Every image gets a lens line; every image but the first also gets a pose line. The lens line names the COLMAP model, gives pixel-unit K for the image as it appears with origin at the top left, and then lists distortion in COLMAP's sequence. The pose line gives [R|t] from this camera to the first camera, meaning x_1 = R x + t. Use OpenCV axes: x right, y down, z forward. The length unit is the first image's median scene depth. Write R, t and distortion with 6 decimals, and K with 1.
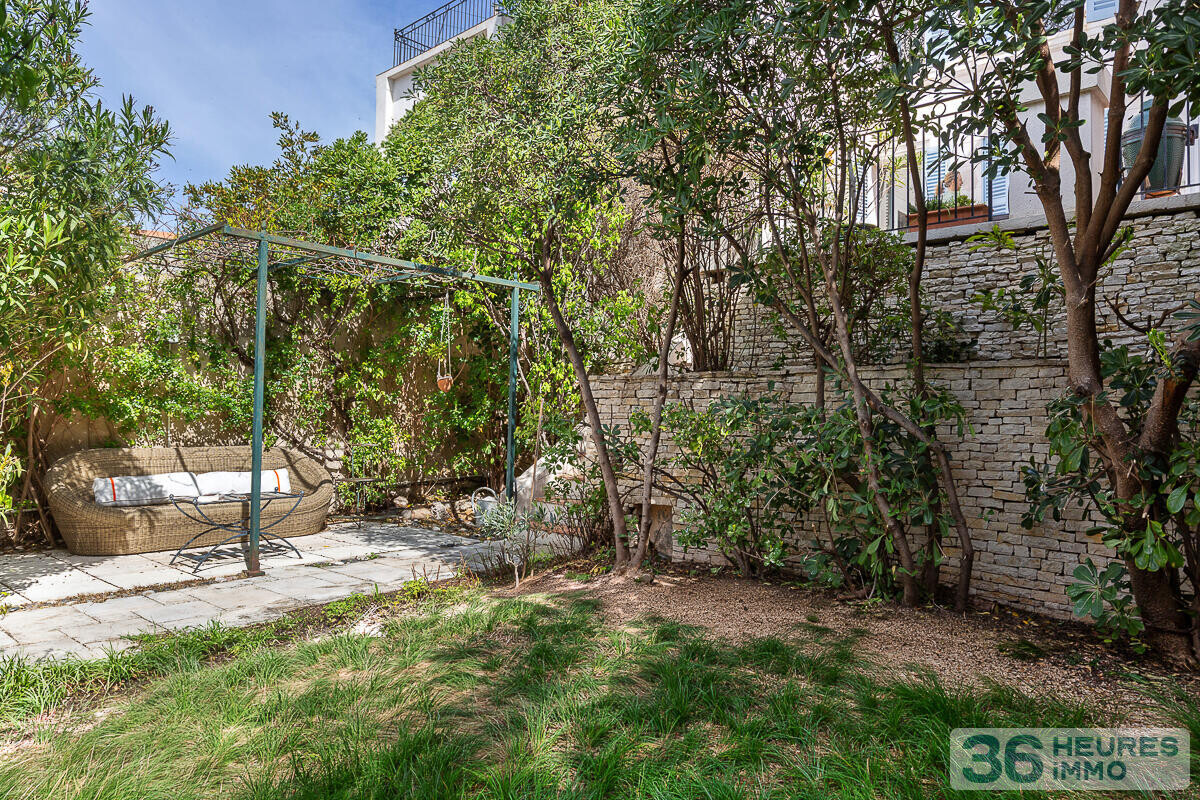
lens RADIAL K [[1266.9, 0, 600.0], [0, 1266.9, 400.0], [0, 0, 1]] dist [0.001270, -0.030012]
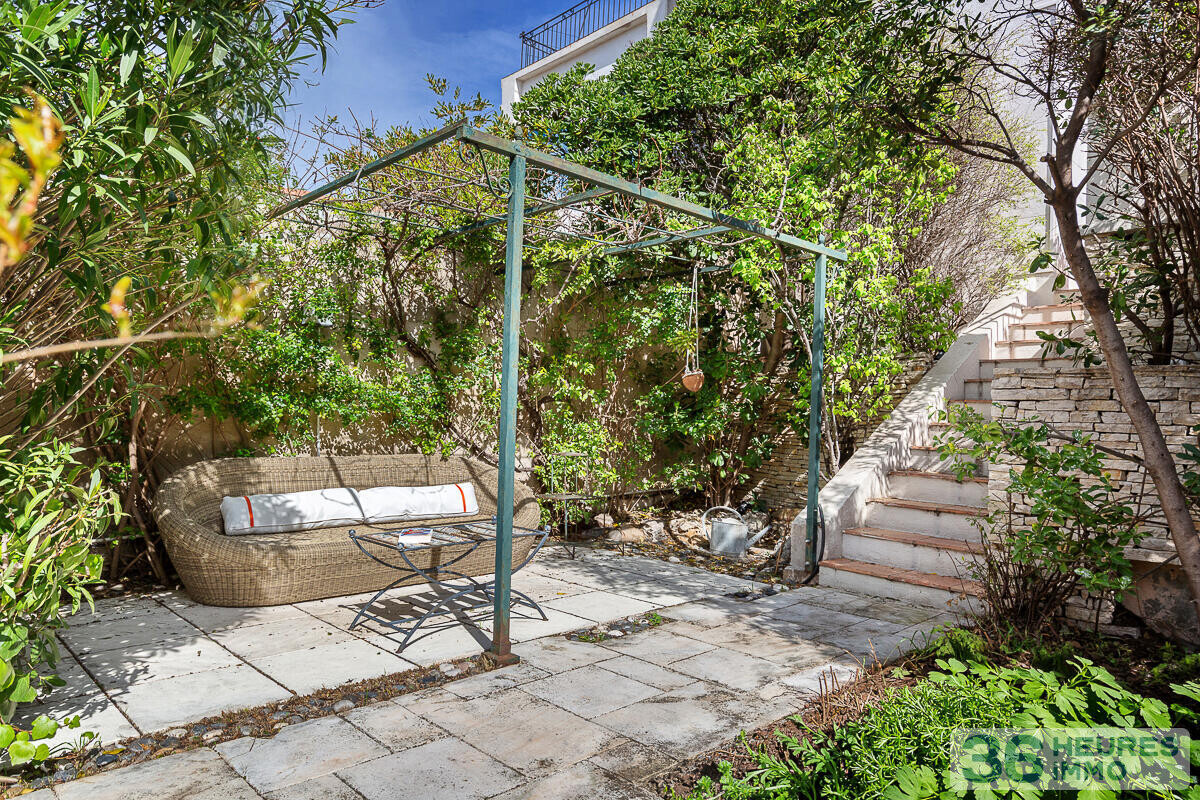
lens RADIAL K [[750.7, 0, 601.2], [0, 750.7, 417.9], [0, 0, 1]] dist [0.002929, 0.000995]
pose [[0.989812, 0.008260, 0.142143, -0.233083], [-0.010778, 0.999798, 0.016953, 0.003113], [-0.141975, -0.018312, 0.989701, 0.506863]]
